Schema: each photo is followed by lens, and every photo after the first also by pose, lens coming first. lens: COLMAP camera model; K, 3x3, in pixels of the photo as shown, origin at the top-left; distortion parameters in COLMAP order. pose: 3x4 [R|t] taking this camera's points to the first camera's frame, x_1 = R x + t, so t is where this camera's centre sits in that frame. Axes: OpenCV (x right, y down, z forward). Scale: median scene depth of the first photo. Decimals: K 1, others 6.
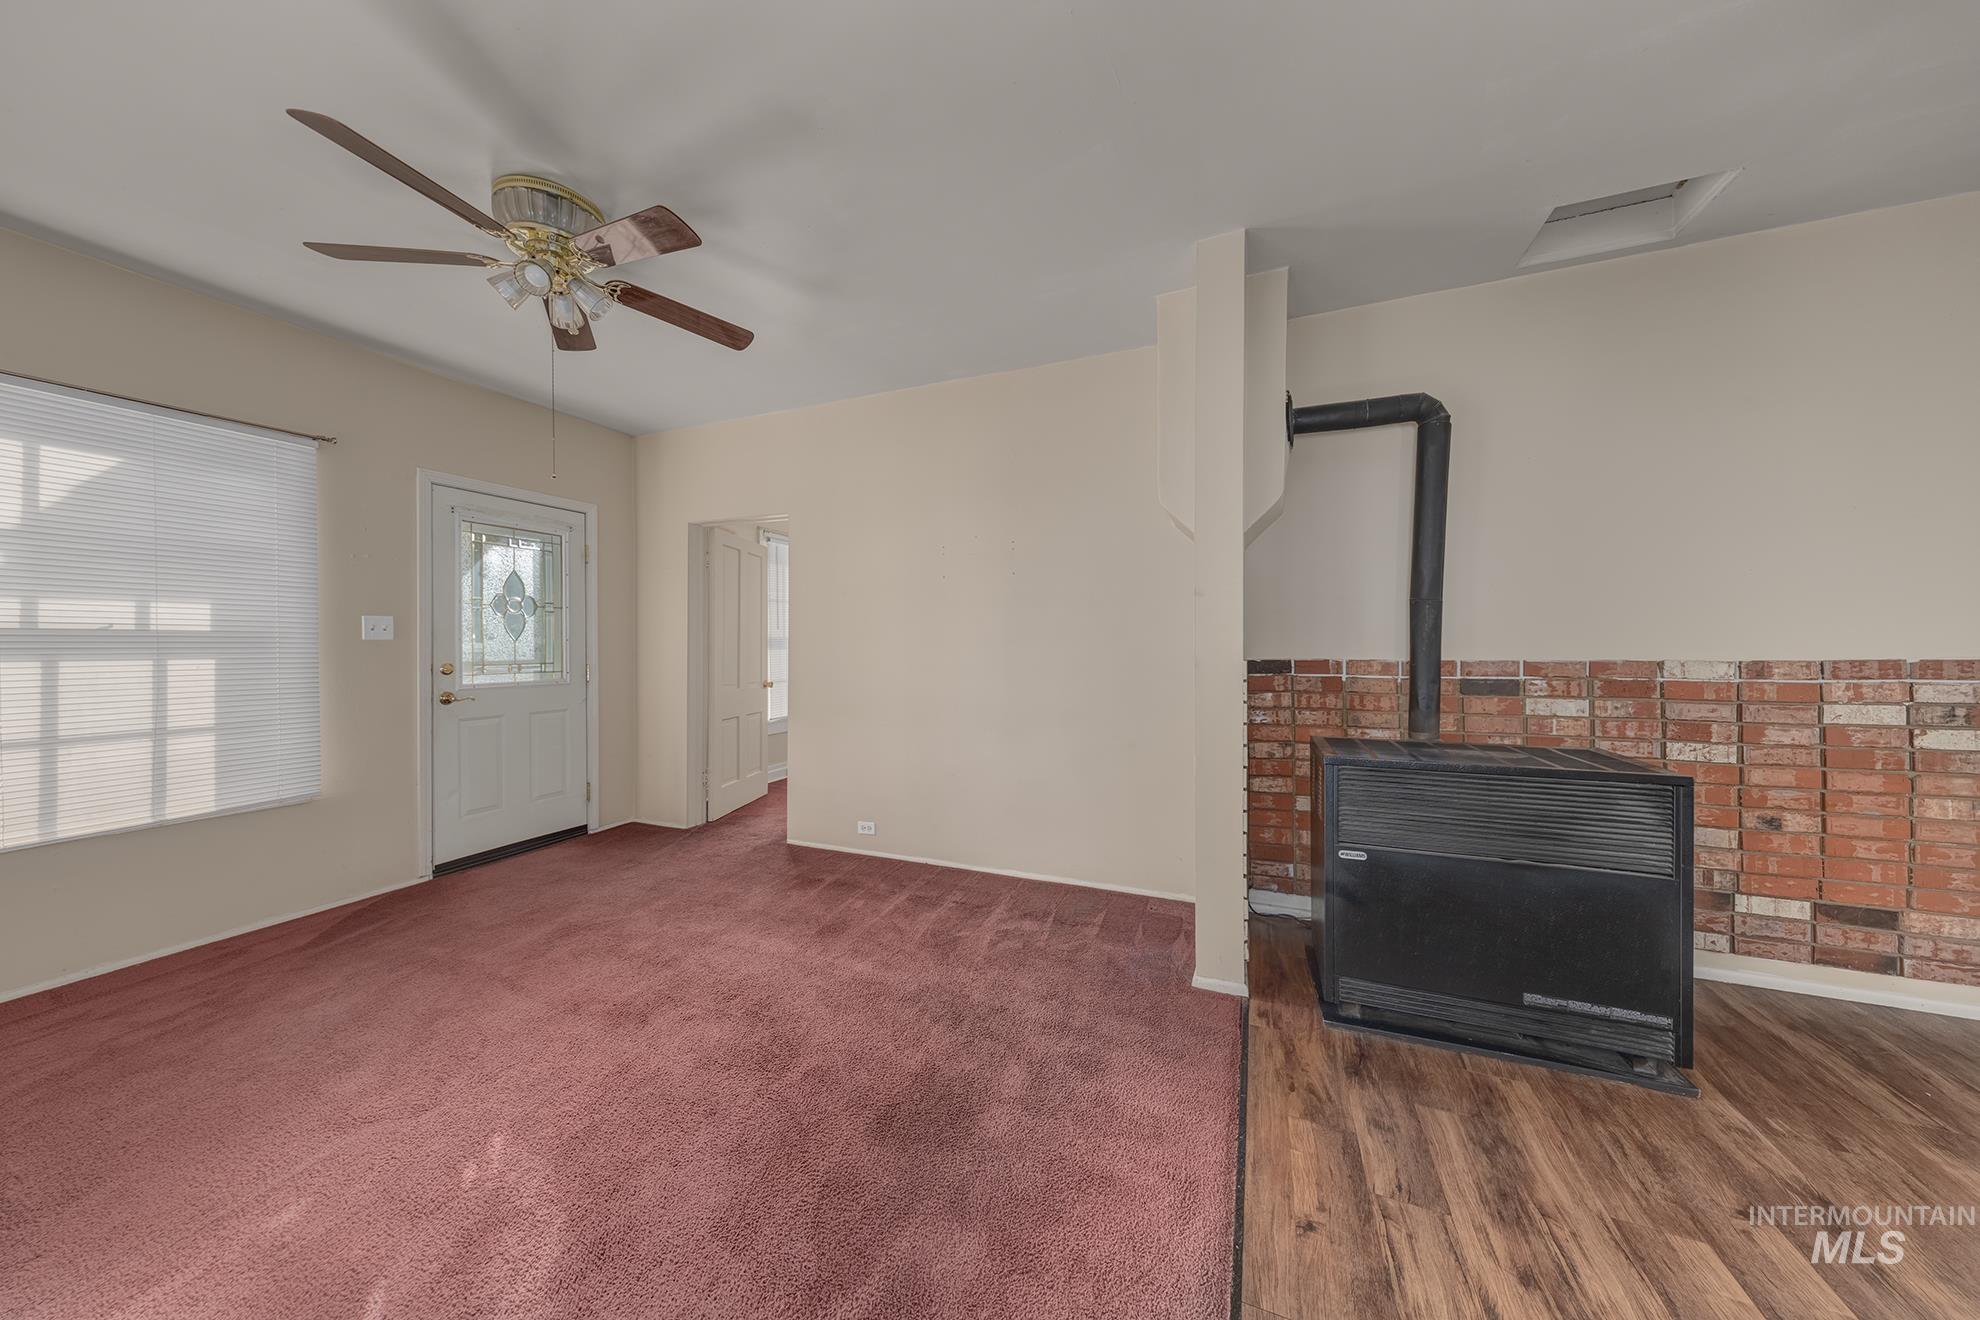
lens RADIAL K [[625.3, 0, 995.5], [0, 625.3, 652.5], [0, 0, 1]] dist [0.006552, -0.000025]
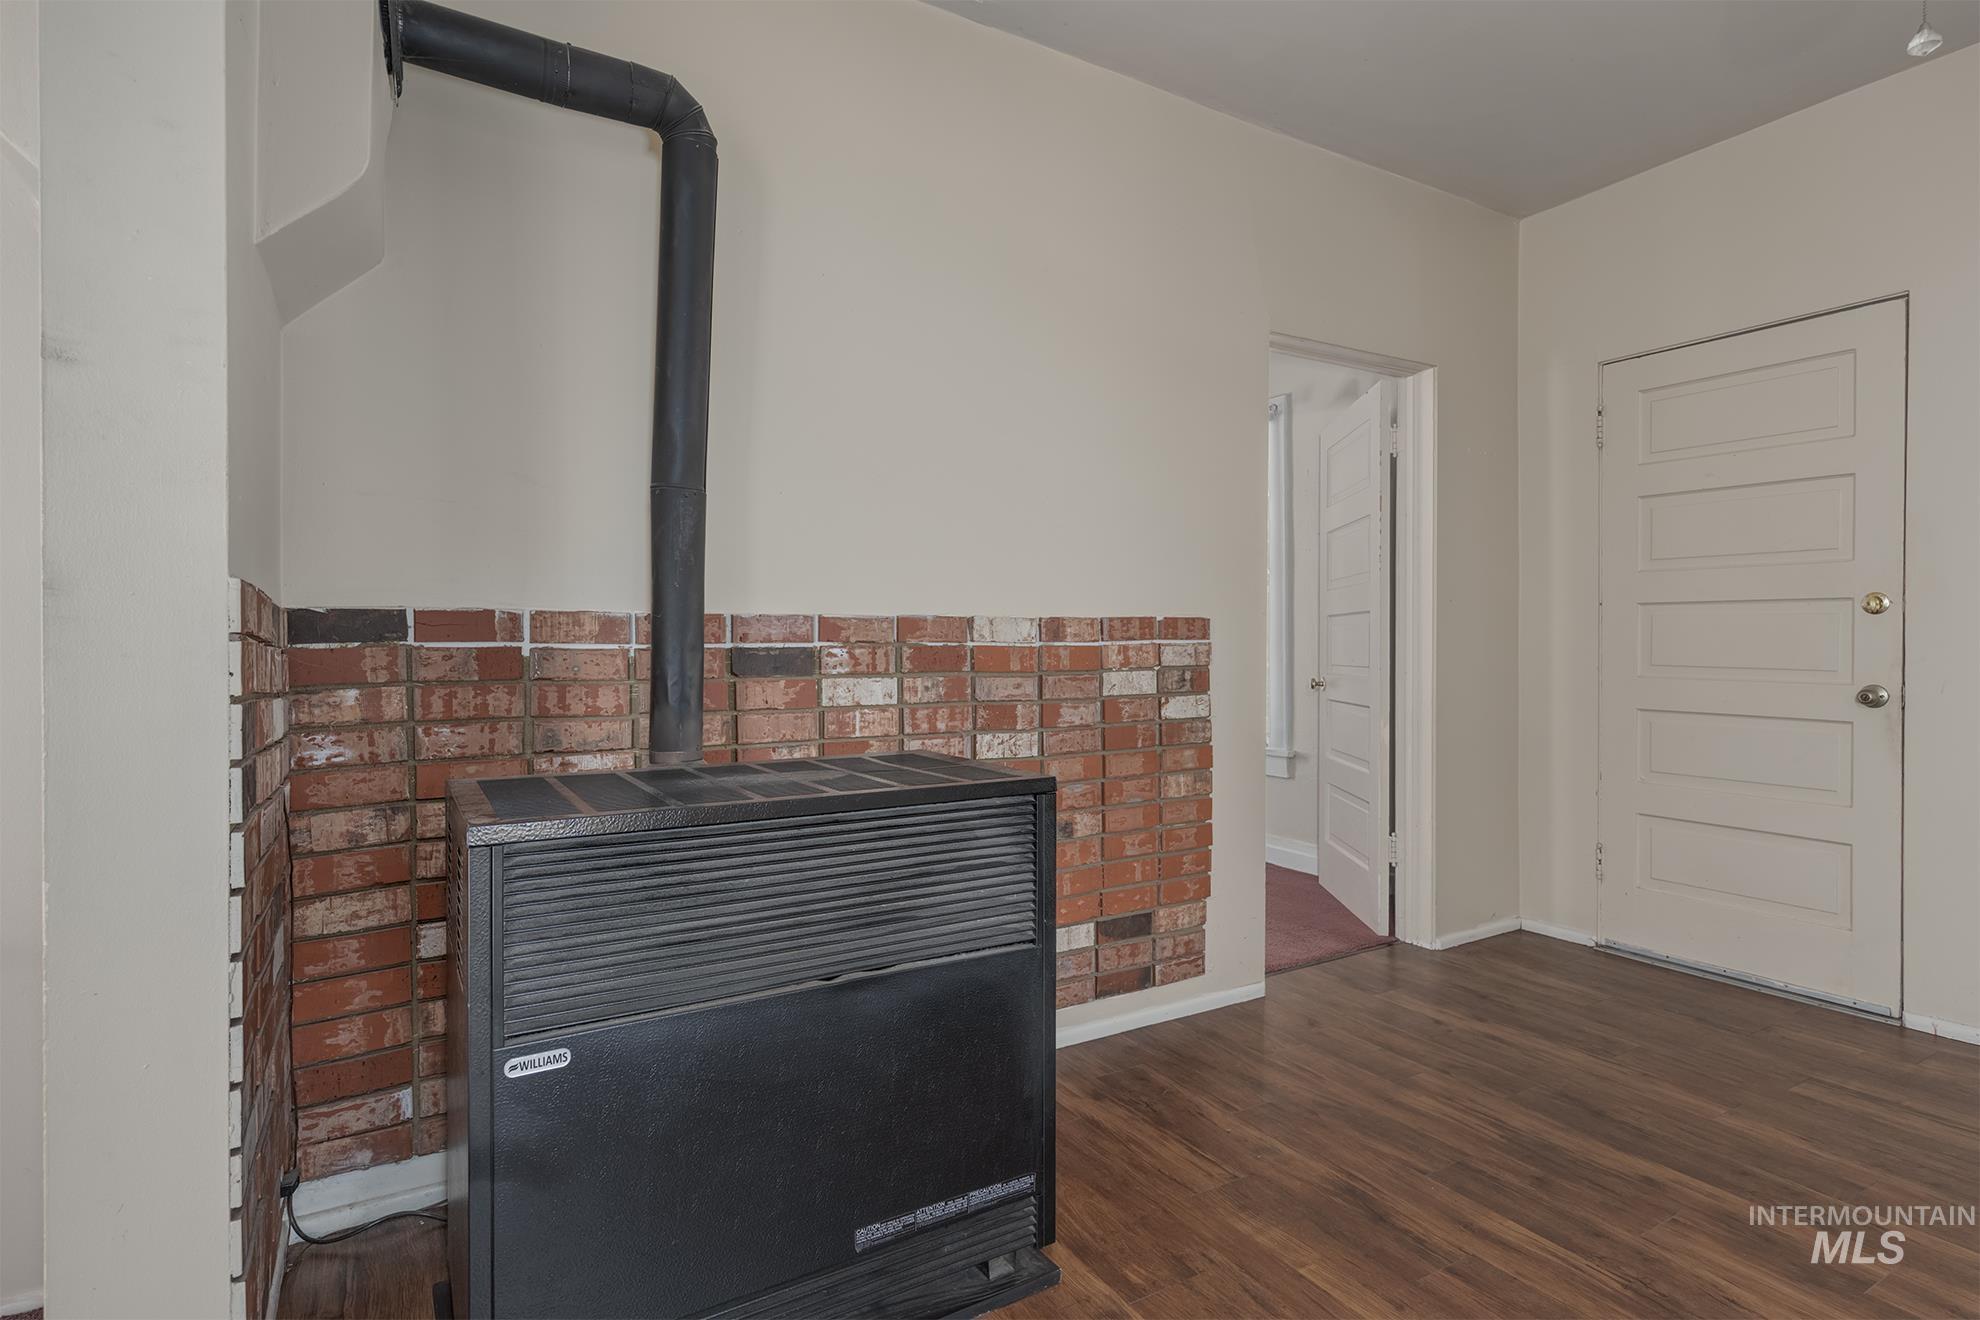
lens RADIAL K [[959.9, 0, 990.0], [0, 959.9, 660.0], [0, 0, 1]] dist [0.000969, 0.000197]
pose [[0.587987, -0.002421, 0.808866, 0.222644], [0.005256, 0.999986, -0.000828, 0.061735], [-0.808853, 0.004738, 0.587992, 0.369299]]
